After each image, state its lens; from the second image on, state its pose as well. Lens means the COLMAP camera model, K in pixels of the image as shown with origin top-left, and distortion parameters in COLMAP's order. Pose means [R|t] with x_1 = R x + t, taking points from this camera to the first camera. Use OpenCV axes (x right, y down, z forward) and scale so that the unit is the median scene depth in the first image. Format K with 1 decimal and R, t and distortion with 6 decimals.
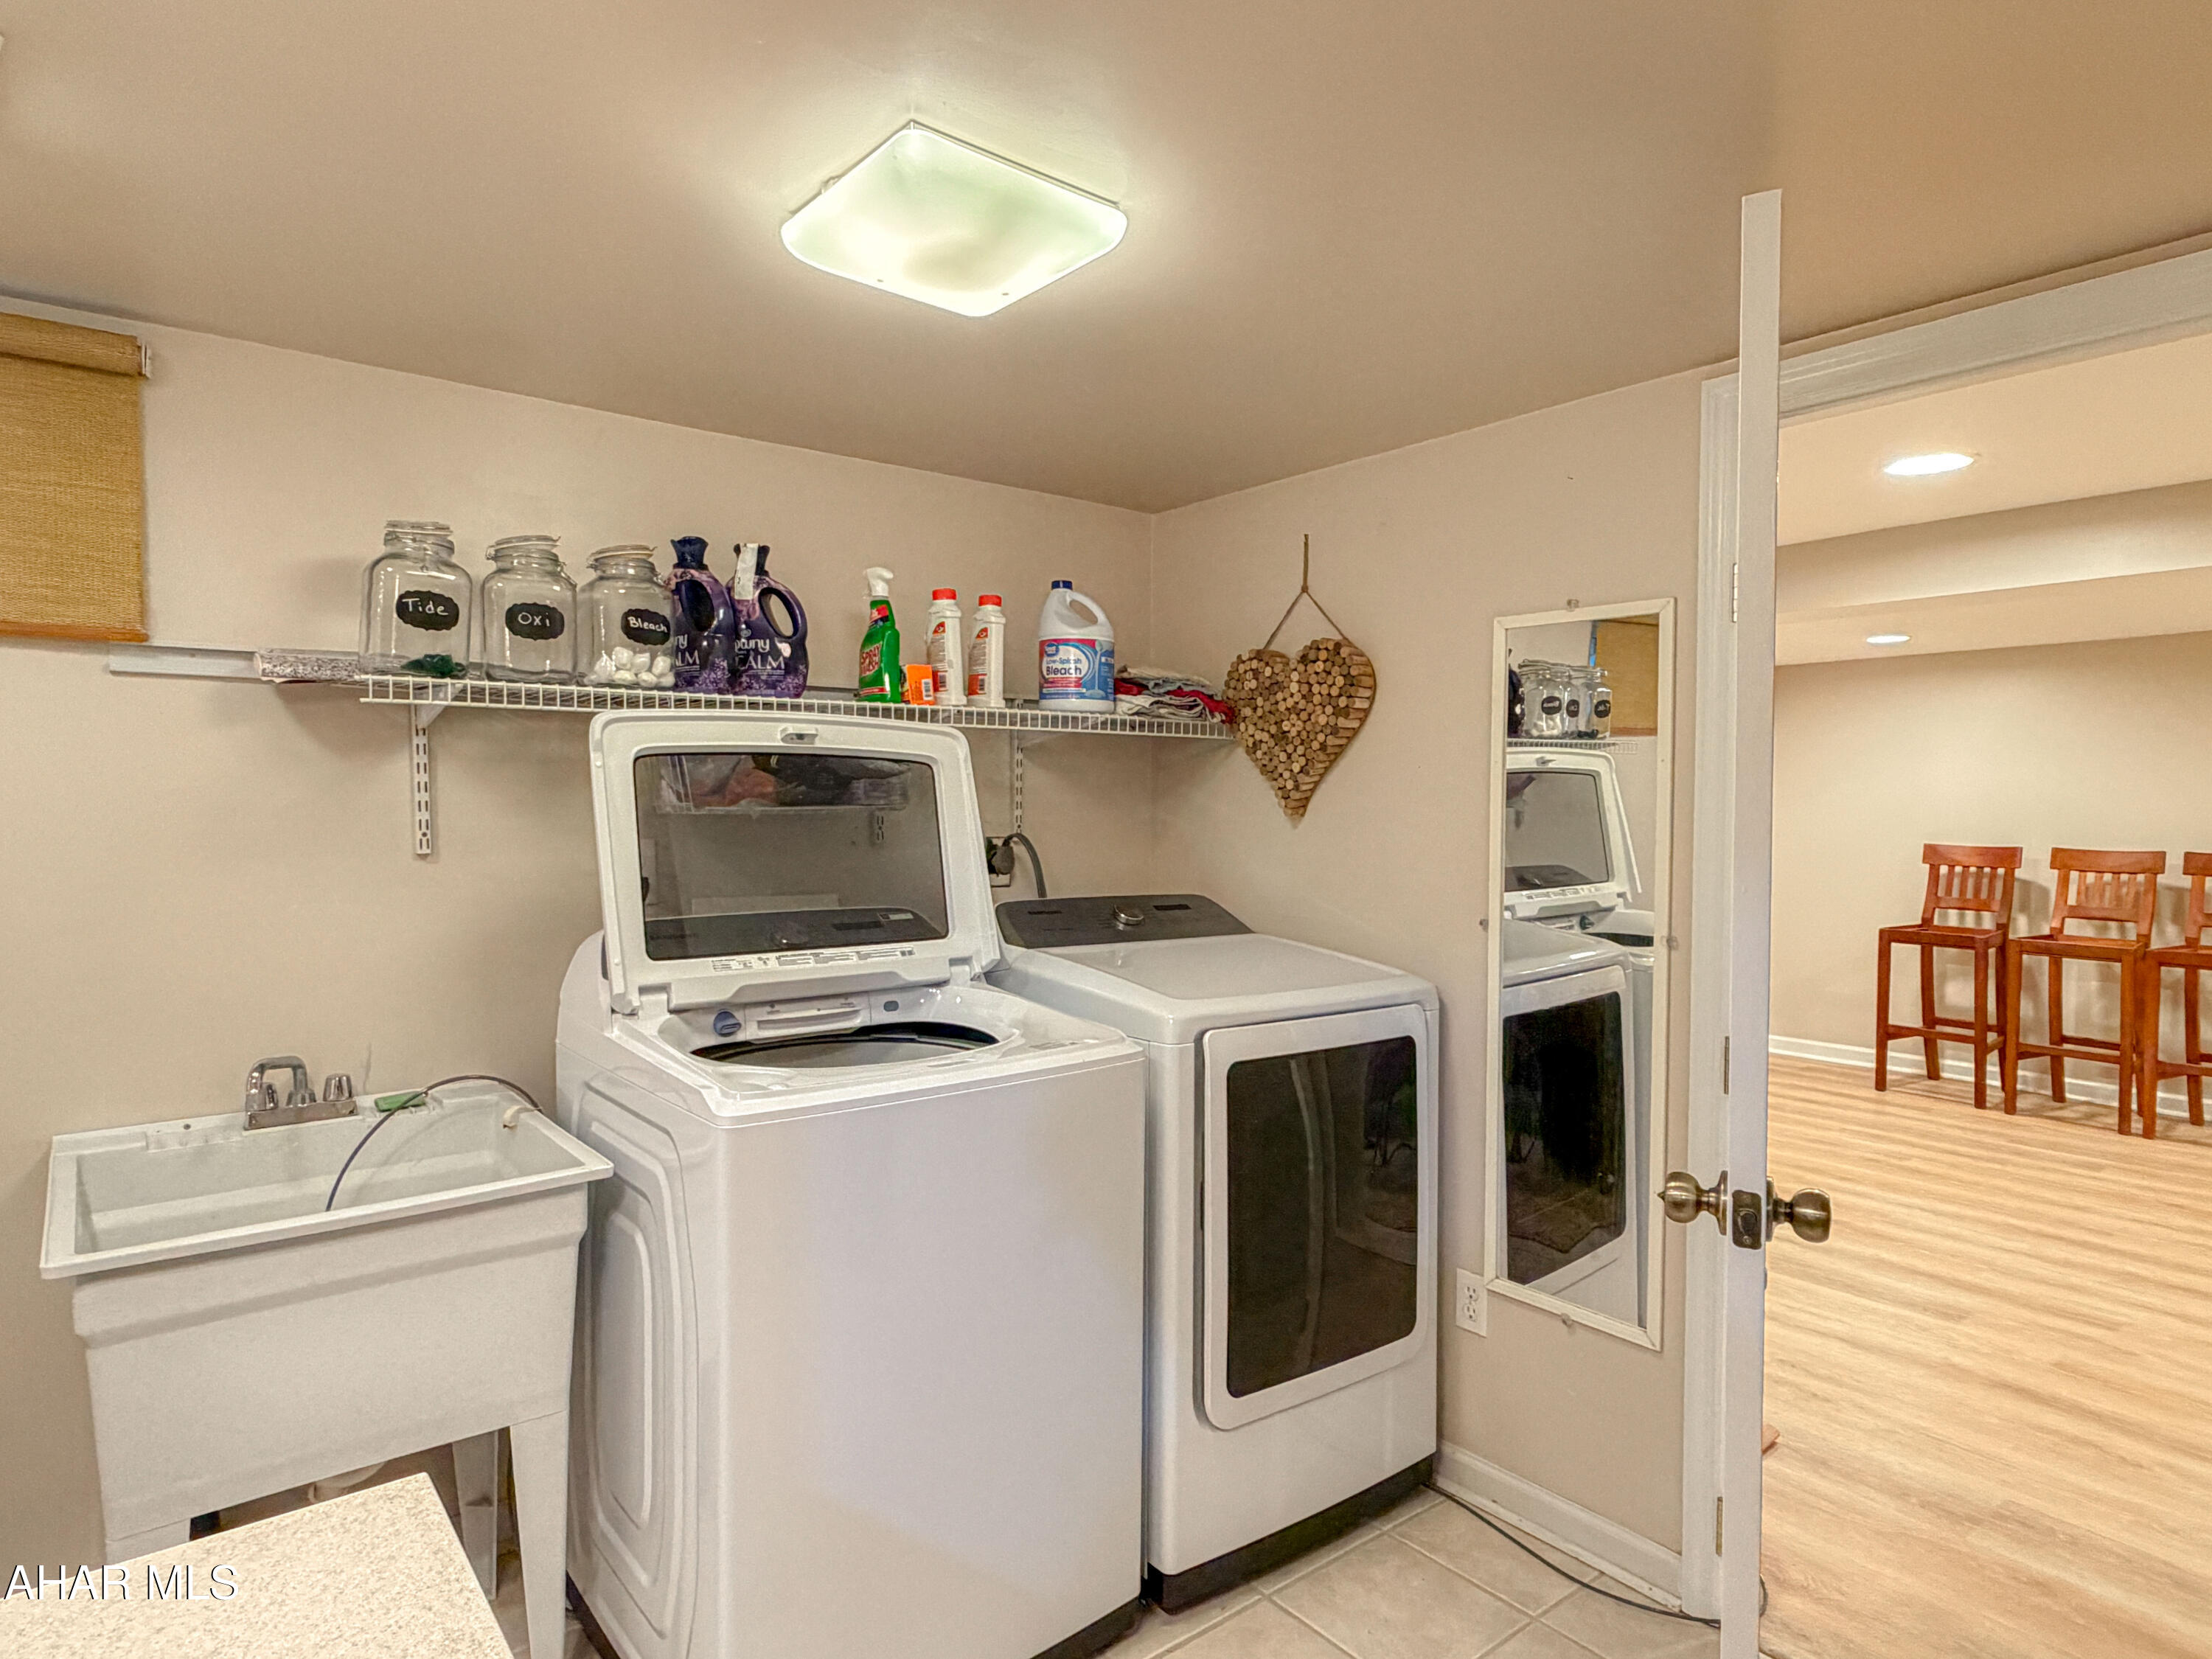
lens RADIAL K [[1279.7, 0, 1106.0], [0, 1279.7, 829.5], [0, 0, 1]] dist [0.002282, 0.000336]
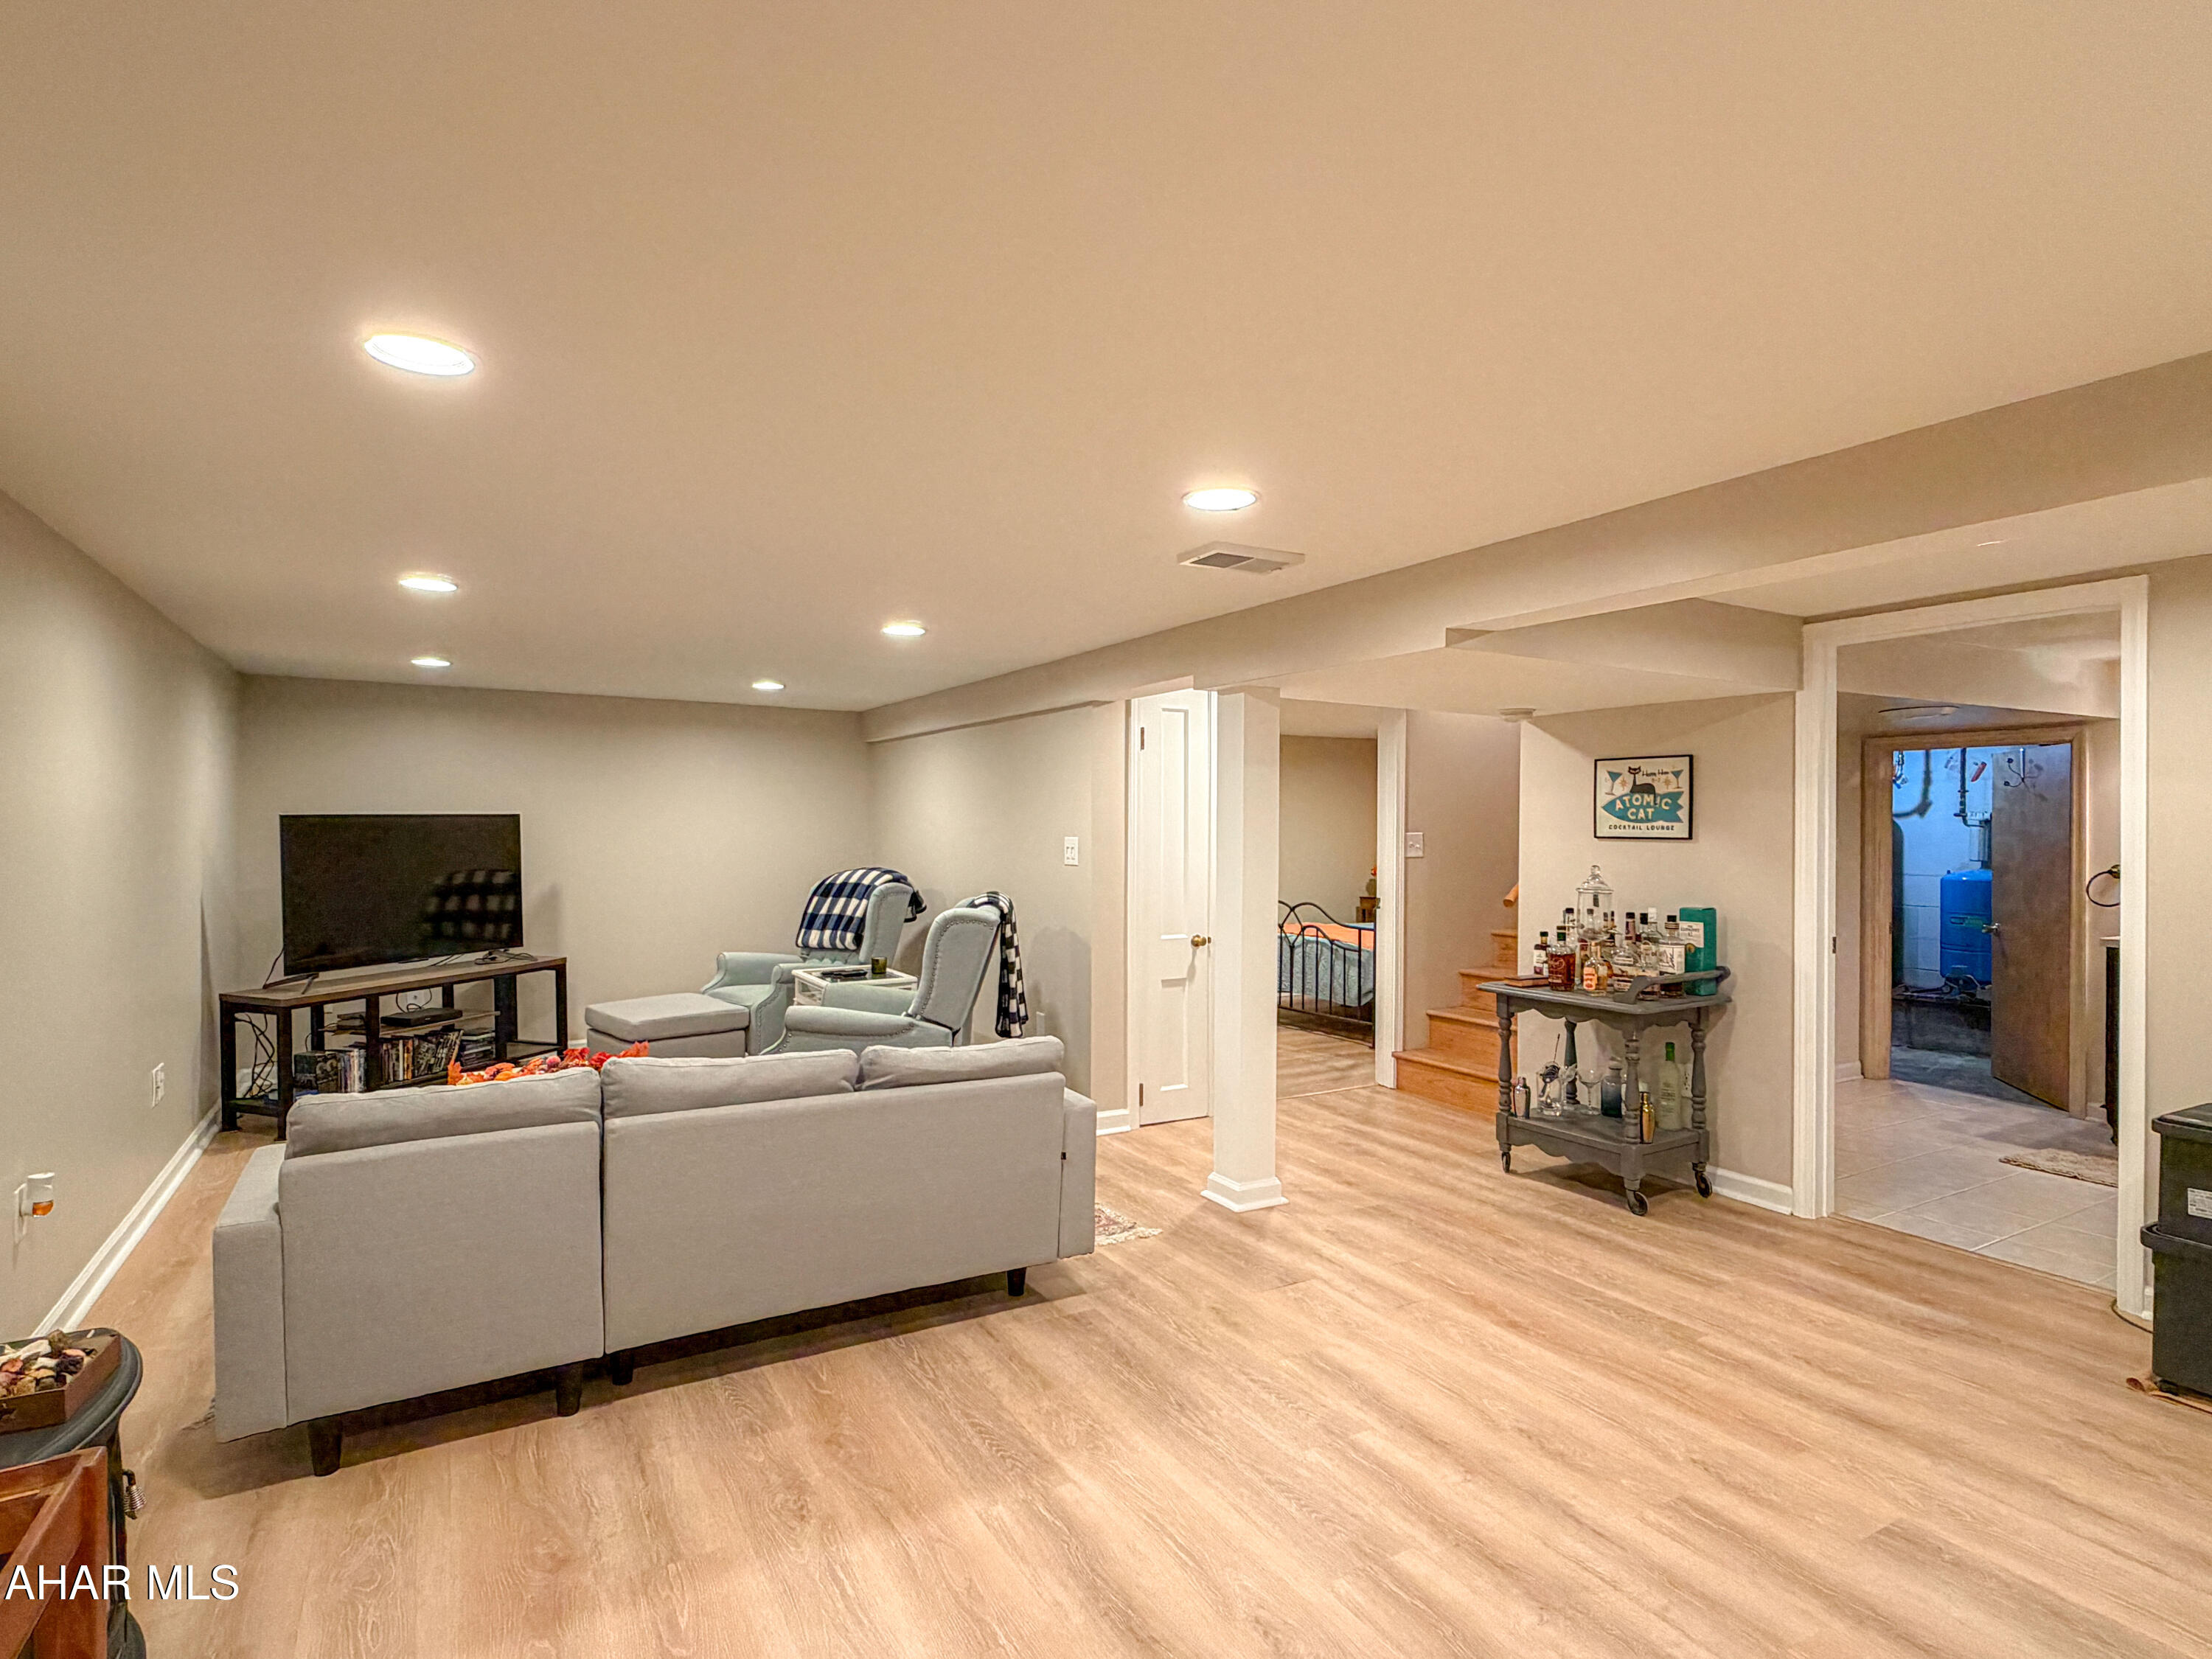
lens RADIAL K [[1168.0, 0, 1106.0], [0, 1168.0, 829.5], [0, 0, 1]] dist [-0.000569, -0.000047]
pose [[-0.988257, -0.009005, 0.152533, 1.114444], [-0.004669, 0.999576, 0.028756, -0.037905], [-0.152727, 0.027707, -0.987880, 1.889622]]
